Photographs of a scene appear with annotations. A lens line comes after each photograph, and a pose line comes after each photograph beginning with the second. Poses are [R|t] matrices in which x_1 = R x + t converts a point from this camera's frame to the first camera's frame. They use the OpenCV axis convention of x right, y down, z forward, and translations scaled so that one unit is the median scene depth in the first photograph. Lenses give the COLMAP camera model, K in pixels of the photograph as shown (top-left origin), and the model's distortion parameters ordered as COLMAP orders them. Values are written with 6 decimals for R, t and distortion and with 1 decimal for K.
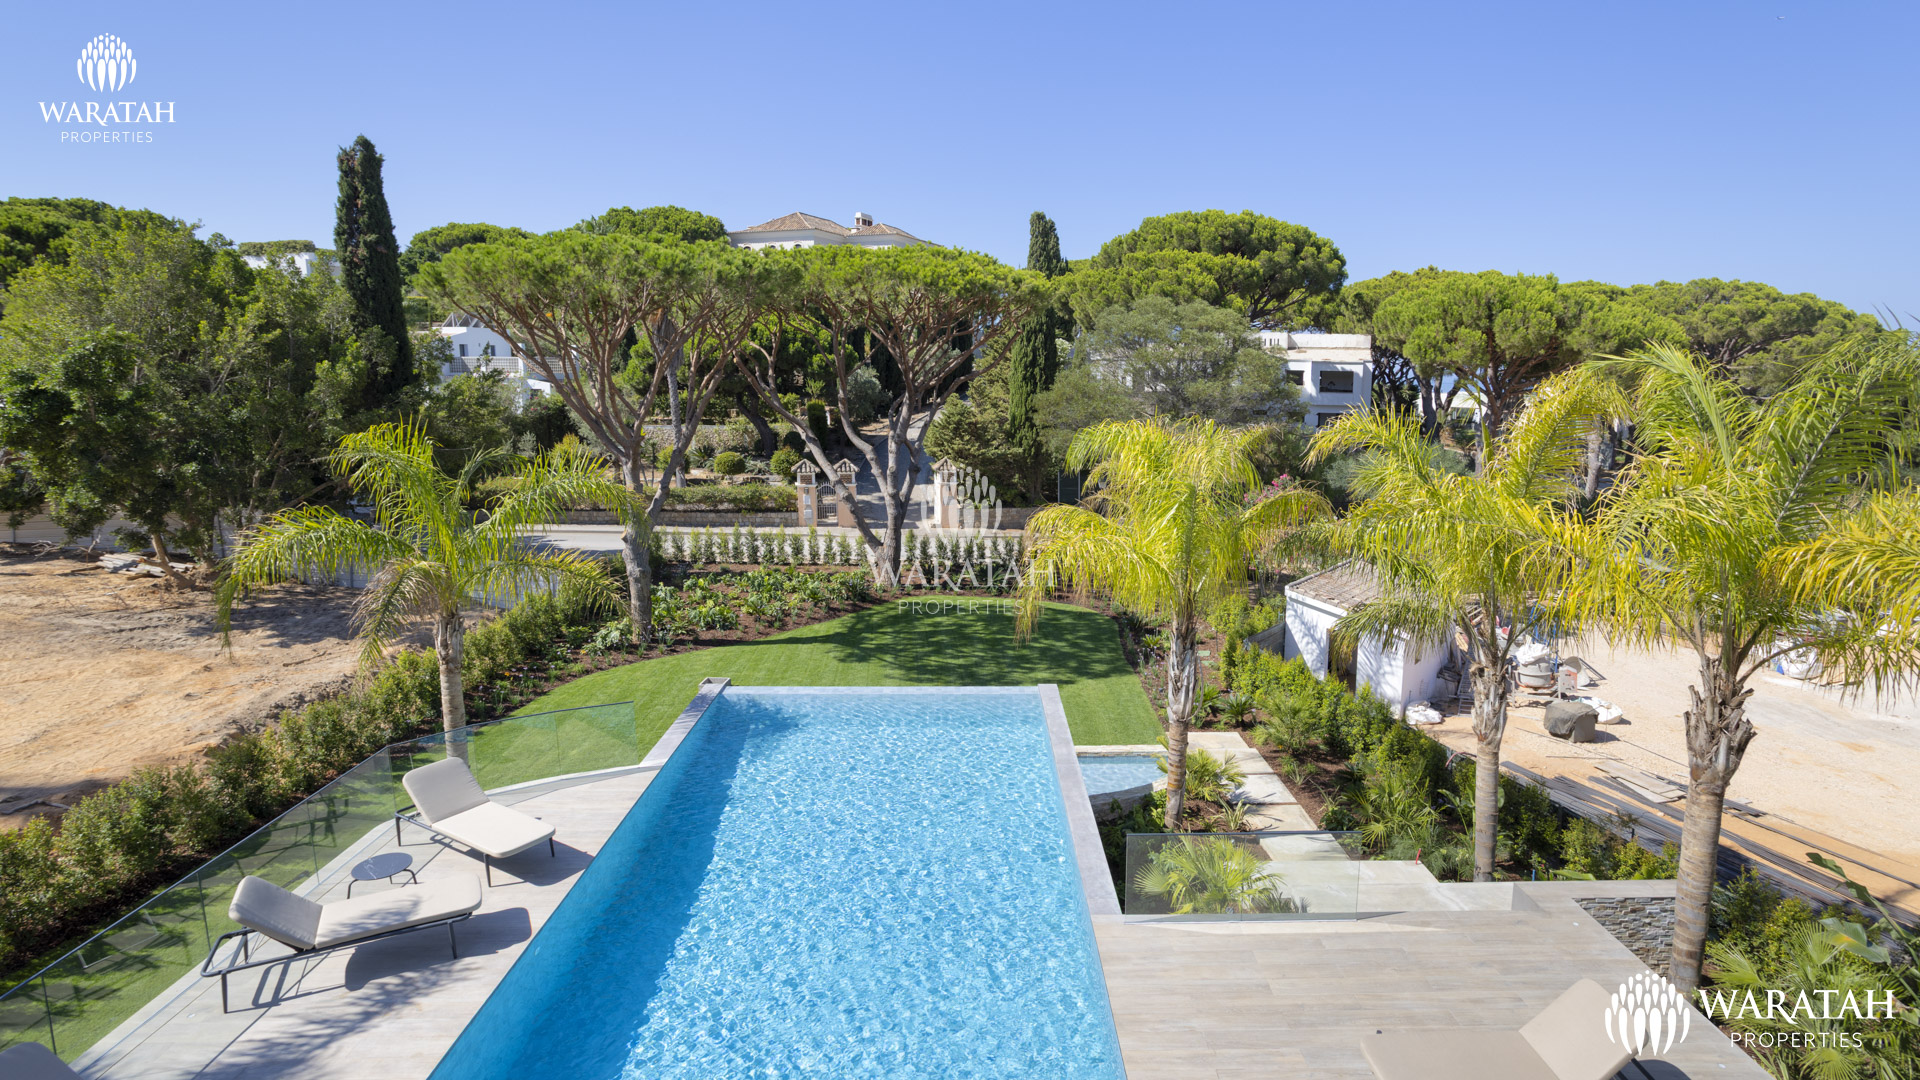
lens RADIAL K [[937.7, 0, 966.3], [0, 937.7, 484.4], [0, 0, 1]] dist [-0.042543, 0.029203]
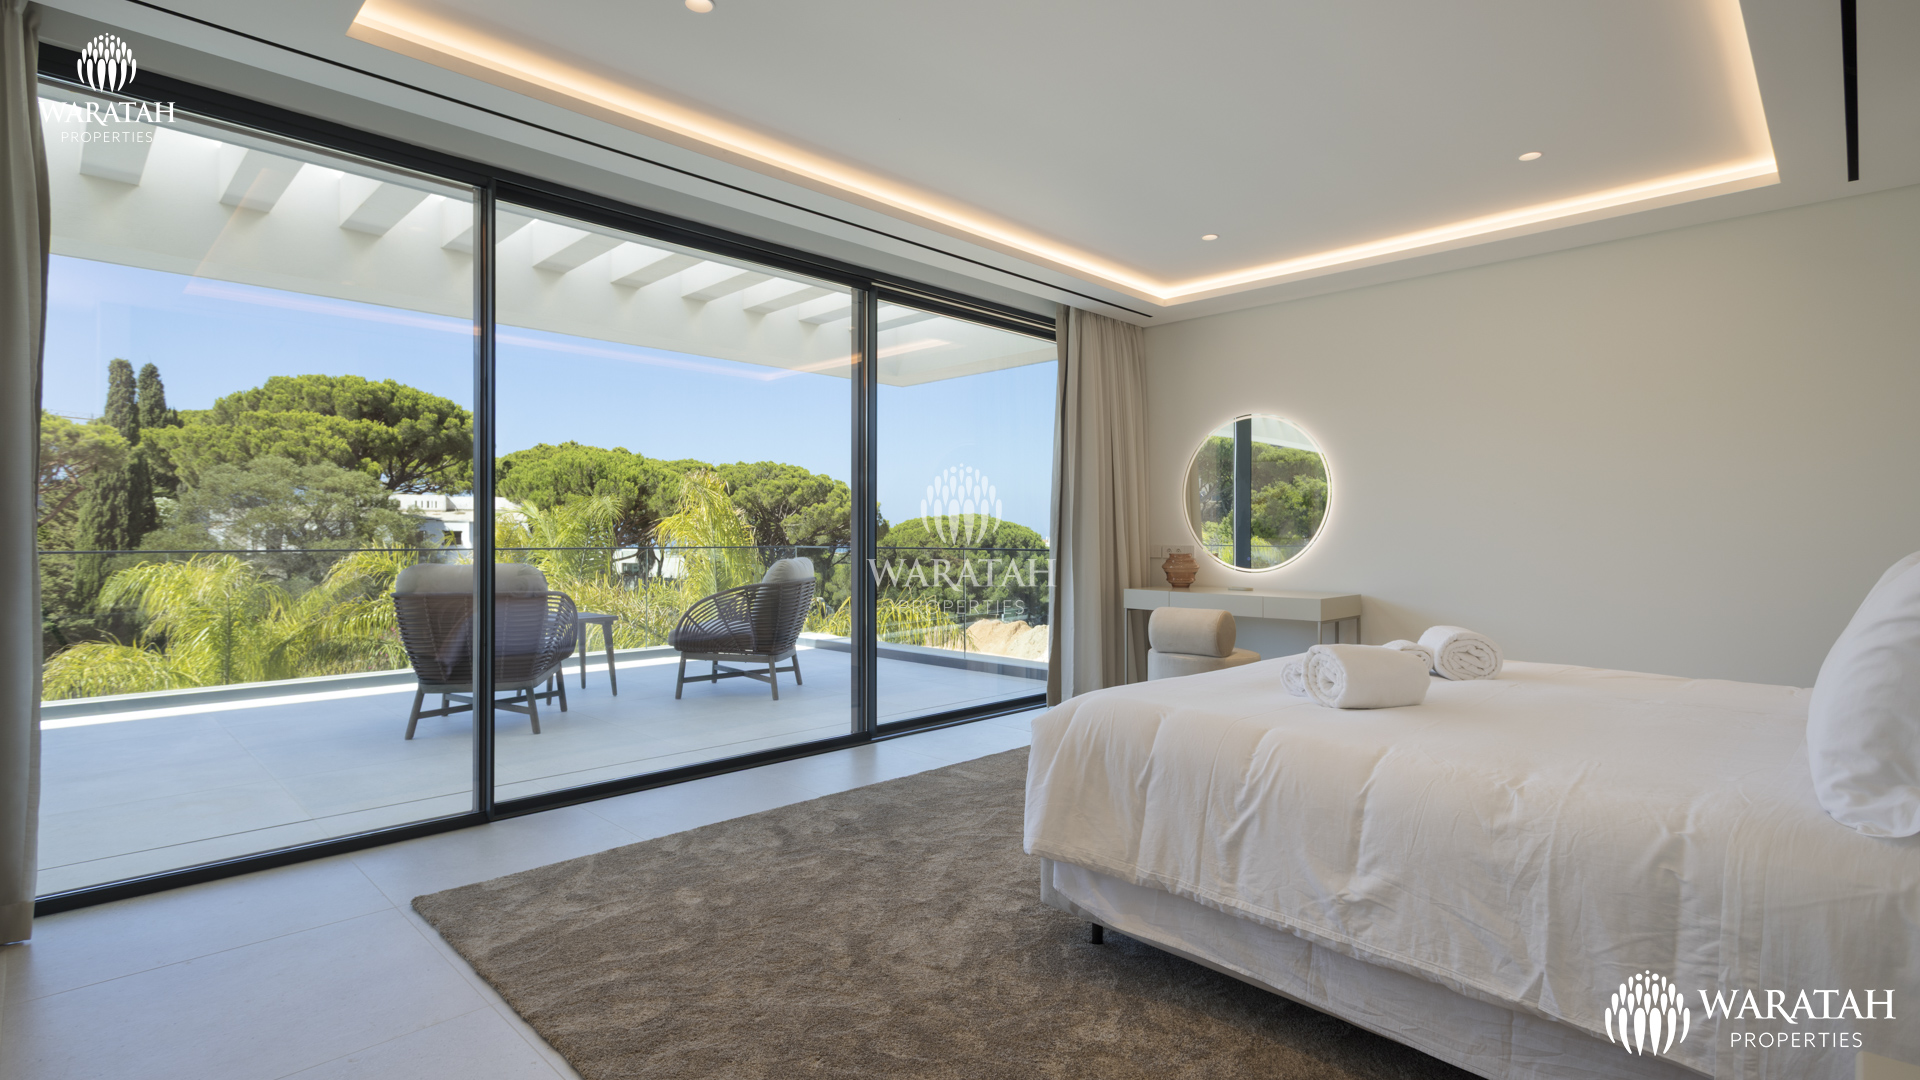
lens RADIAL K [[923.6, 0, 932.5], [0, 923.6, 507.8], [0, 0, 1]] dist [0.001548, 0.000324]
pose [[0.716453, 0.010213, 0.697561, 0.015346], [0.094190, 0.989321, -0.111226, 0.026010], [-0.691248, 0.145392, 0.707840, -0.158403]]
